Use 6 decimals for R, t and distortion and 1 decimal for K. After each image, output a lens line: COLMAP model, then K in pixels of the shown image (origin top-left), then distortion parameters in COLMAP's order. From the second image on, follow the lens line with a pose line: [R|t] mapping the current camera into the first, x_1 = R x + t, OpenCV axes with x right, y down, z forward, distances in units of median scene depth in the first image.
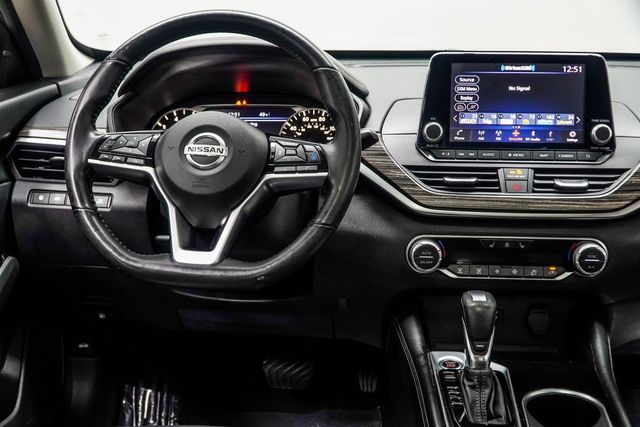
lens RADIAL K [[814.6, 0, 318.5], [0, 814.6, 230.1], [0, 0, 1]] dist [0.014508, -0.286151]
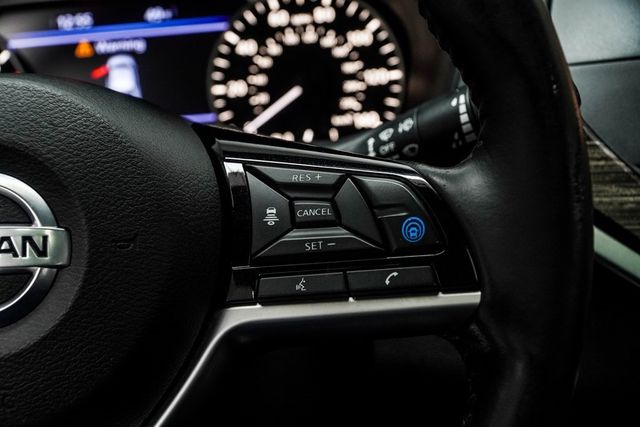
lens RADIAL K [[1183.6, 0, 320.0], [0, 1183.6, 213.5], [0, 0, 1]] dist [0.022691, 0.188610]
pose [[0.991340, -0.106921, 0.076236, -0.054726], [0.099651, 0.990618, 0.093516, -0.116666], [-0.085520, -0.085109, 0.992695, 0.567589]]
